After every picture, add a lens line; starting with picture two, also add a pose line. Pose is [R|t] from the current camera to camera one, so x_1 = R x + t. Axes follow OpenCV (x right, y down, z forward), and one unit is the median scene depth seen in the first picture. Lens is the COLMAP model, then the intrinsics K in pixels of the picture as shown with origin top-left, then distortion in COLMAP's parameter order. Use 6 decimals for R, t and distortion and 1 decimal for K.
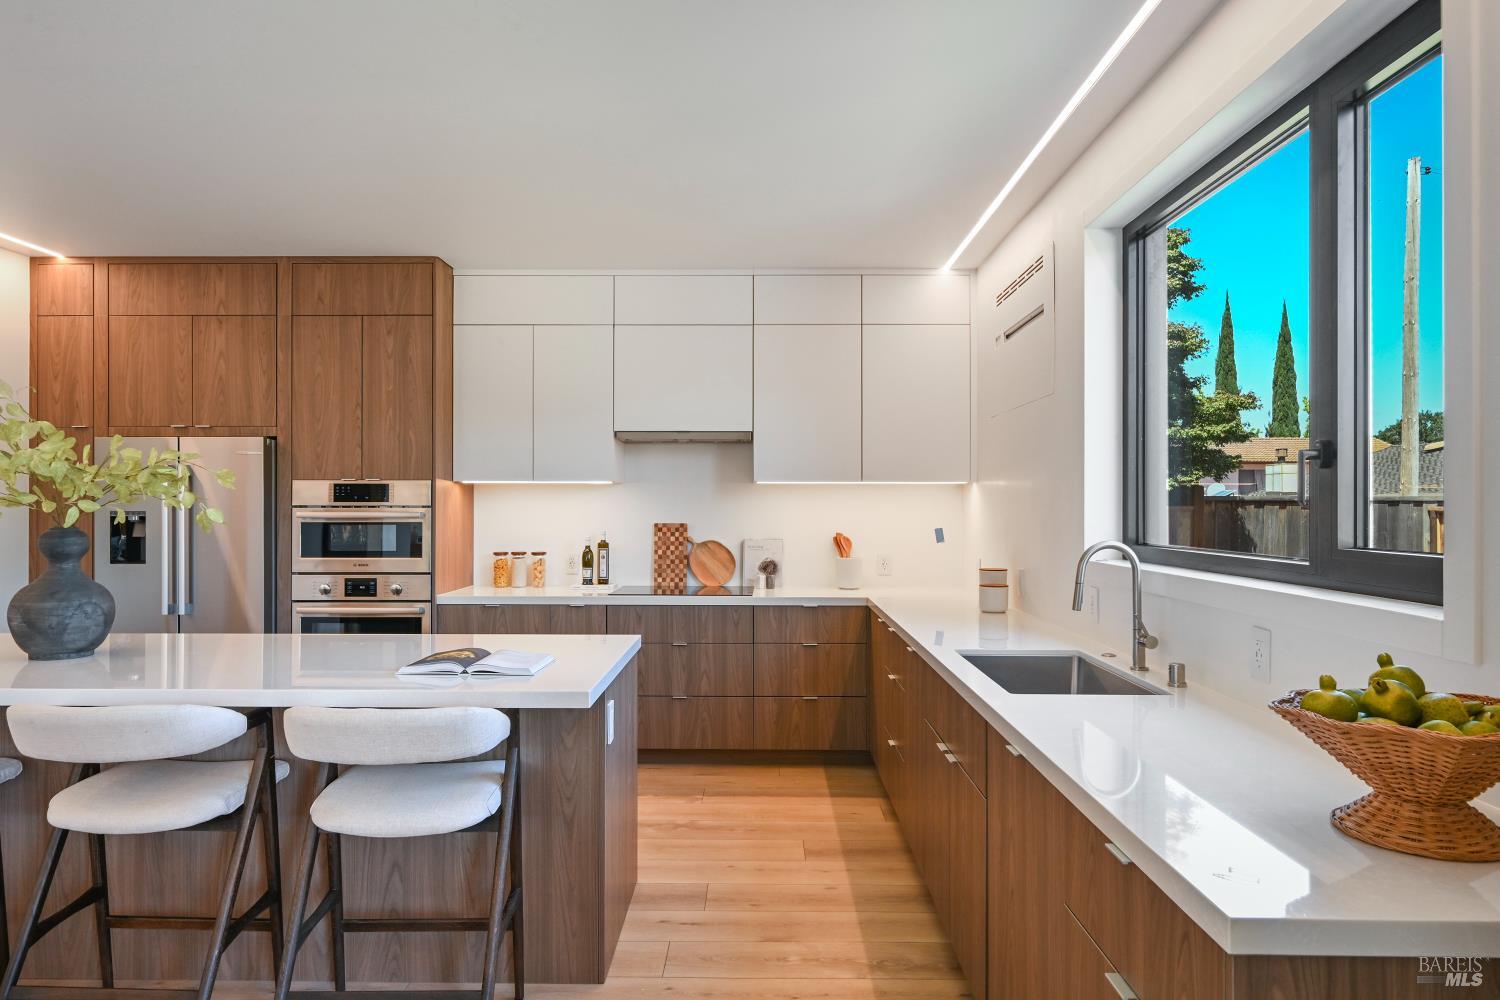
lens RADIAL K [[930.1, 0, 750.0], [0, 930.1, 500.0], [0, 0, 1]] dist [-0.002788, -0.000190]
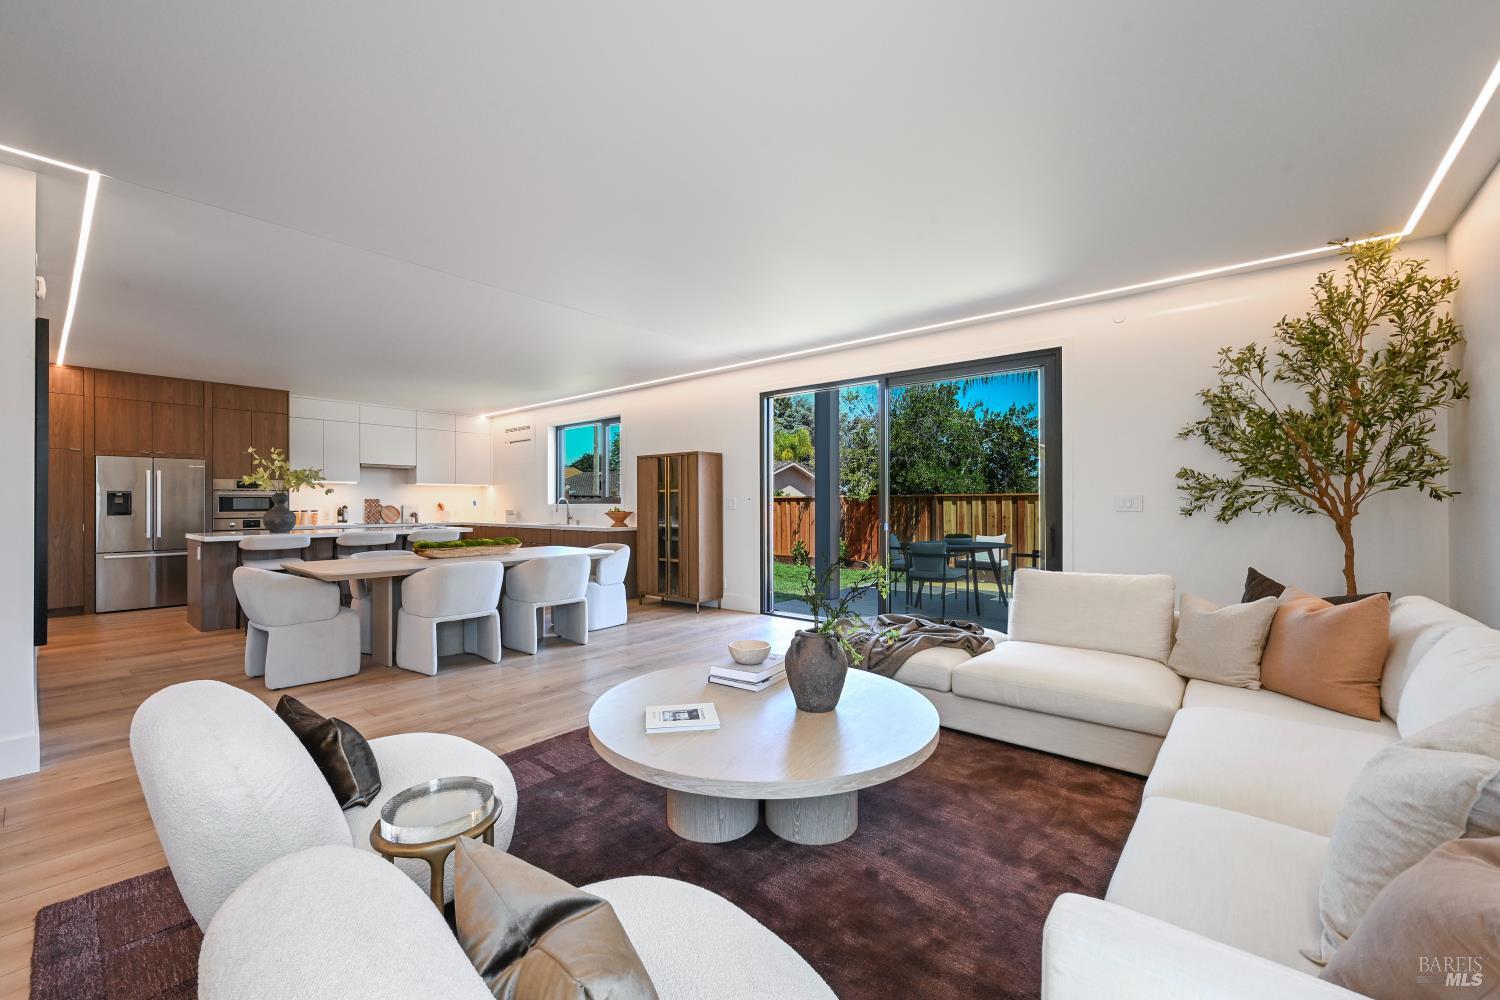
lens RADIAL K [[600.7, 0, 752.4], [0, 600.7, 499.6], [0, 0, 1]] dist [0.000205, 0.000003]
pose [[0.627528, 0.001838, 0.778592, -0.814413], [-0.000352, 0.999998, -0.002077, 0.033774], [-0.778594, 0.001030, 0.627527, -0.988430]]
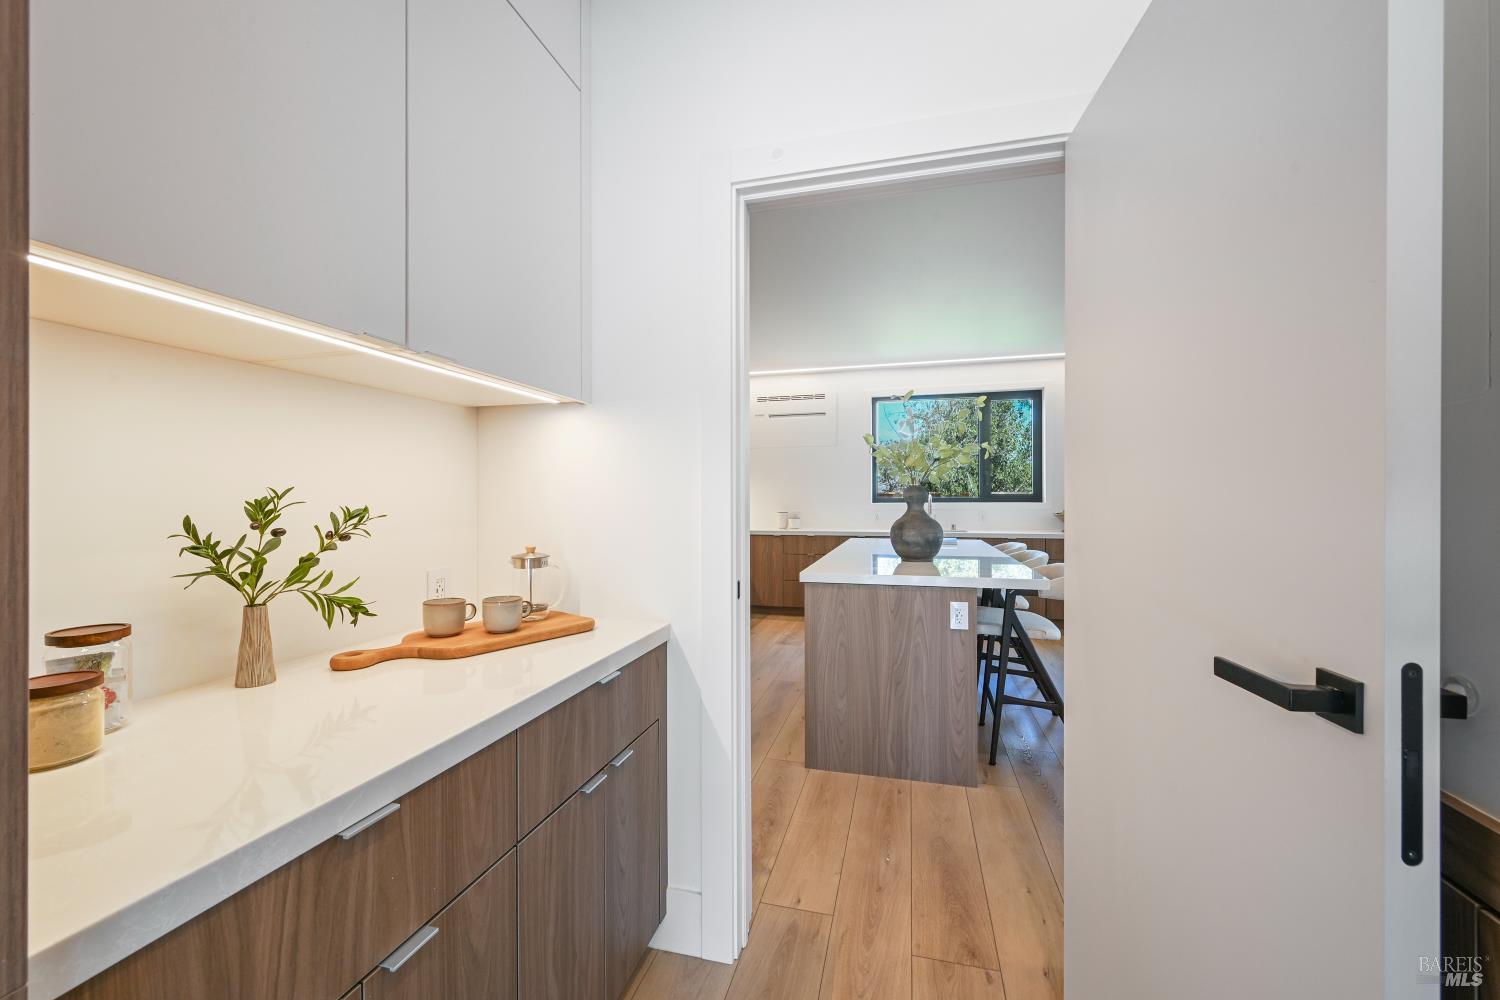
lens RADIAL K [[591.6, 0, 751.6], [0, 591.6, 506.0], [0, 0, 1]] dist [0.000630, 0.000166]
pose [[0.243383, -0.012620, 0.969848, -1.131059], [-0.001621, 0.999909, 0.013418, 0.033051], [-0.969929, -0.004838, 0.243340, 0.623343]]
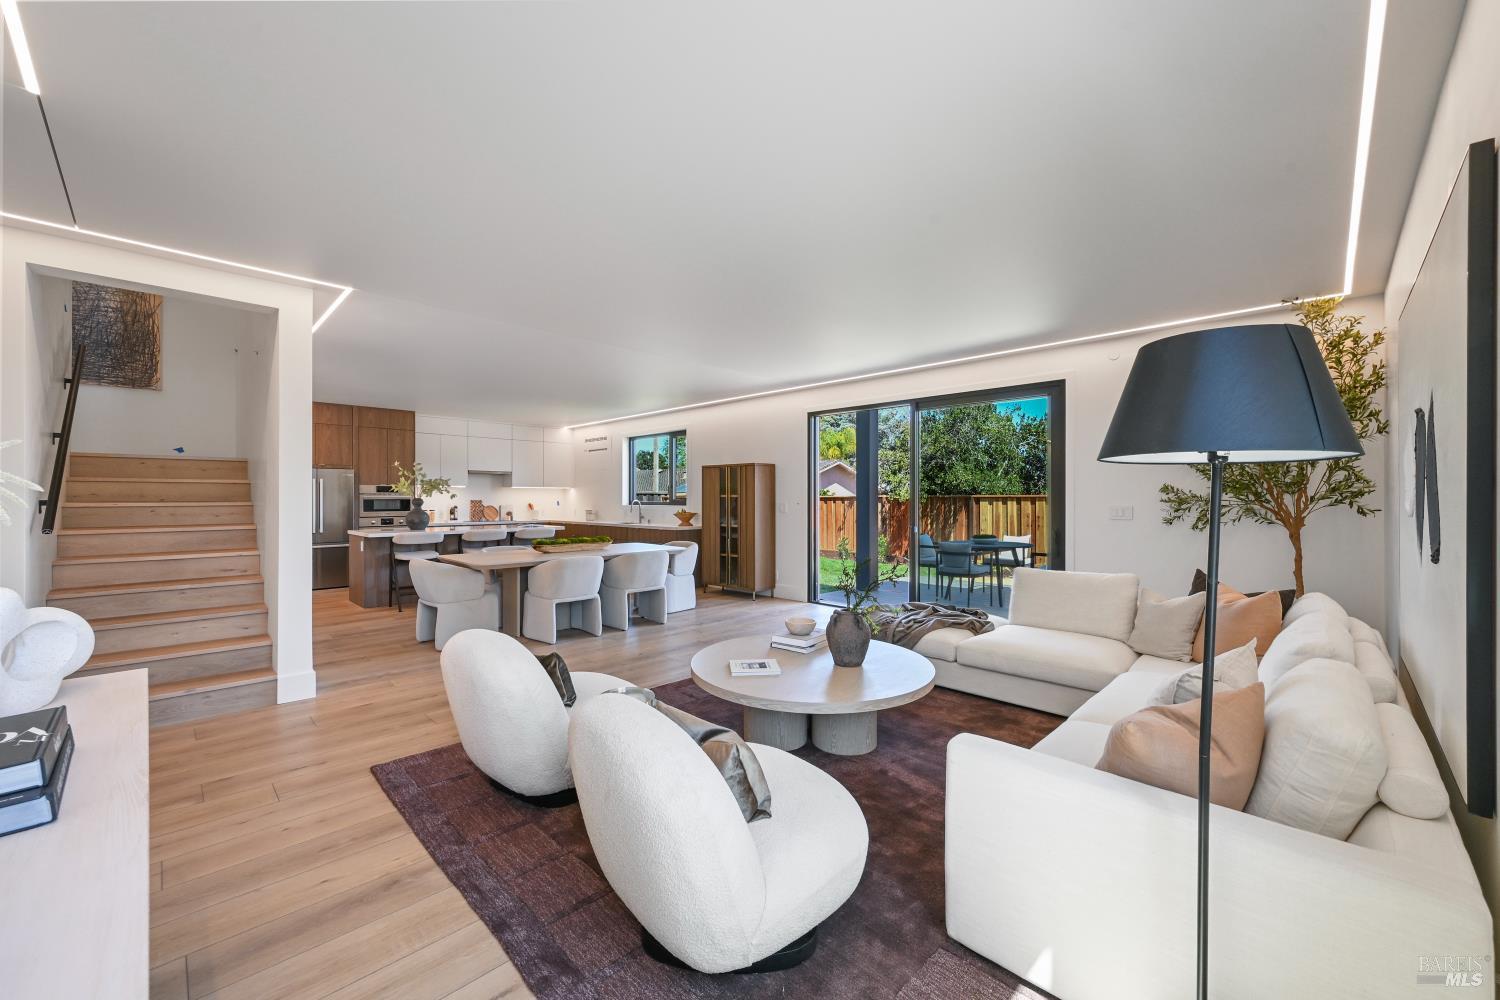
lens RADIAL K [[584.4, 0, 750.0], [0, 584.4, 500.0], [0, 0, 1]] dist [0.000444, 0.000218]
pose [[0.690862, -0.004037, 0.722976, -0.958125], [-0.002234, 0.999968, 0.007719, 0.009034], [-0.722983, -0.006948, 0.690830, -1.098656]]
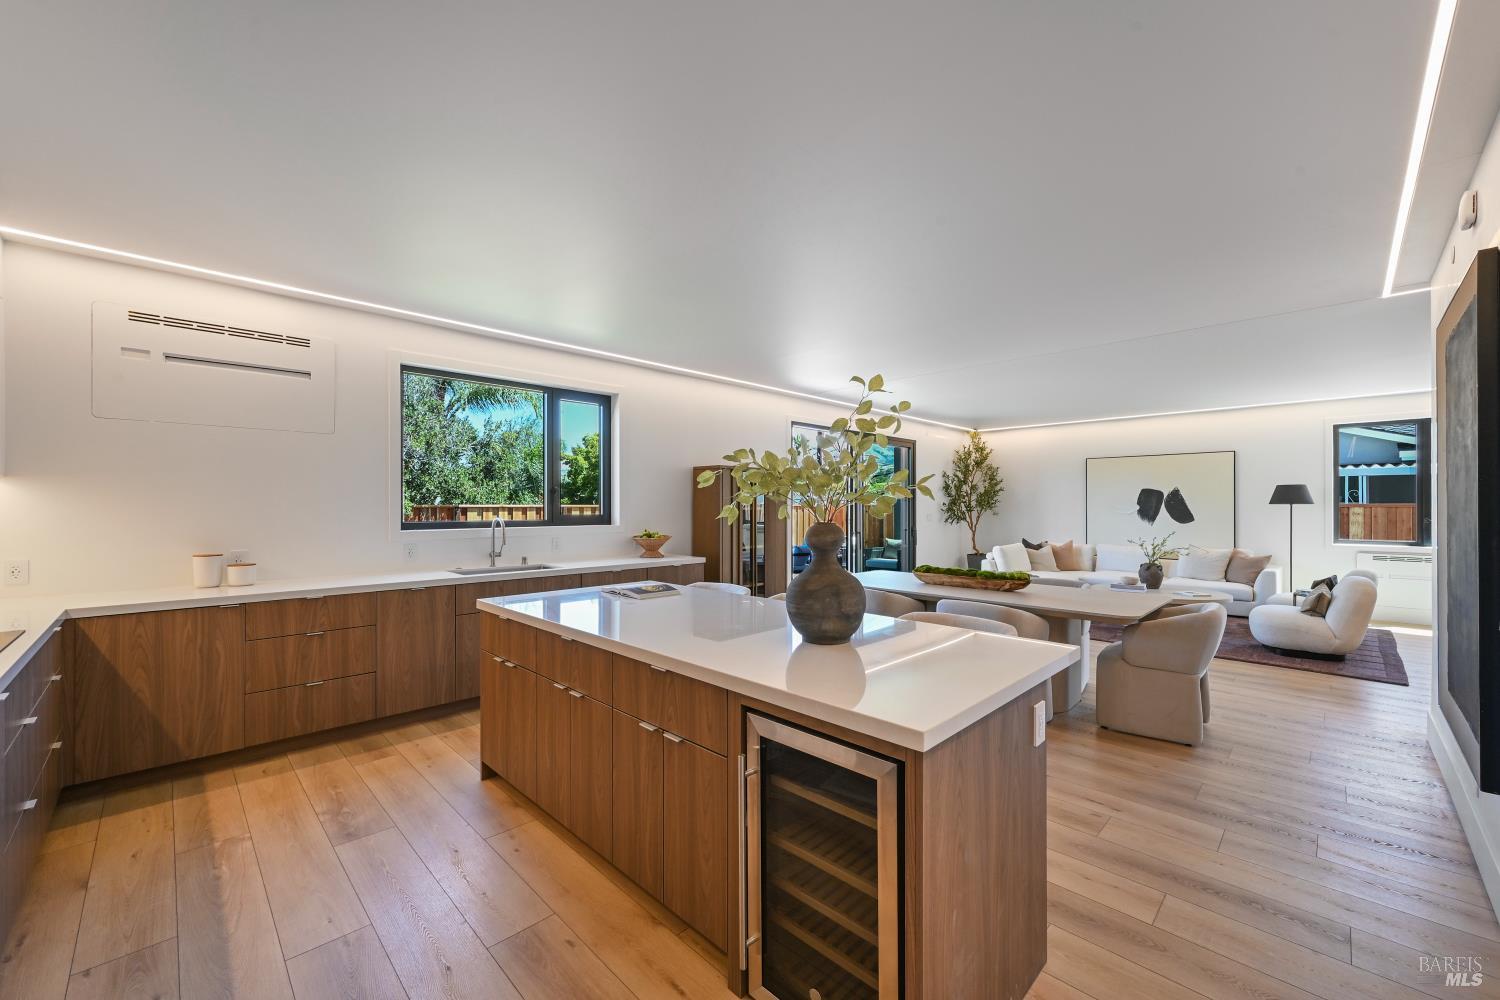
lens RADIAL K [[591.6, 0, 751.6], [0, 591.6, 506.0], [0, 0, 1]] dist [0.000630, 0.000166]
pose [[-0.718246, -0.000710, 0.695789, -0.705279], [-0.003741, 0.999989, -0.002841, 0.008516], [-0.695780, -0.004643, -0.718240, 0.947001]]
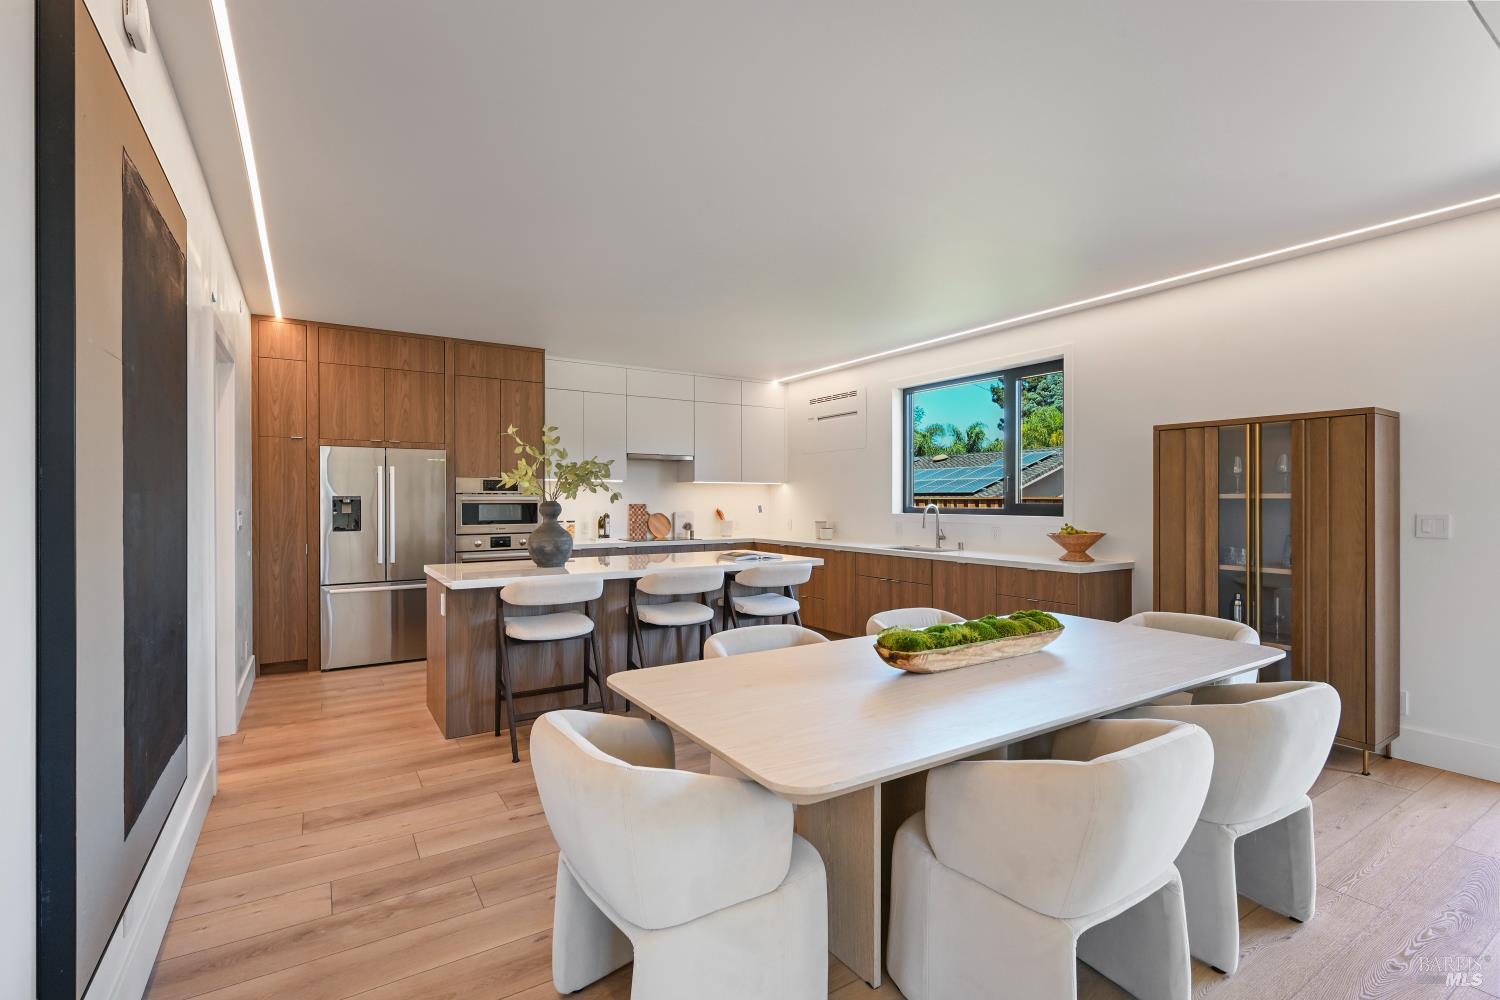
lens RADIAL K [[688.7, 0, 754.8], [0, 688.7, 500.3], [0, 0, 1]] dist [0.000842, -0.000088]
pose [[0.832592, -0.002017, 0.553883, -0.721252], [-0.001365, 0.999983, 0.005695, 0.011262], [-0.553885, -0.005498, 0.832575, -0.283092]]
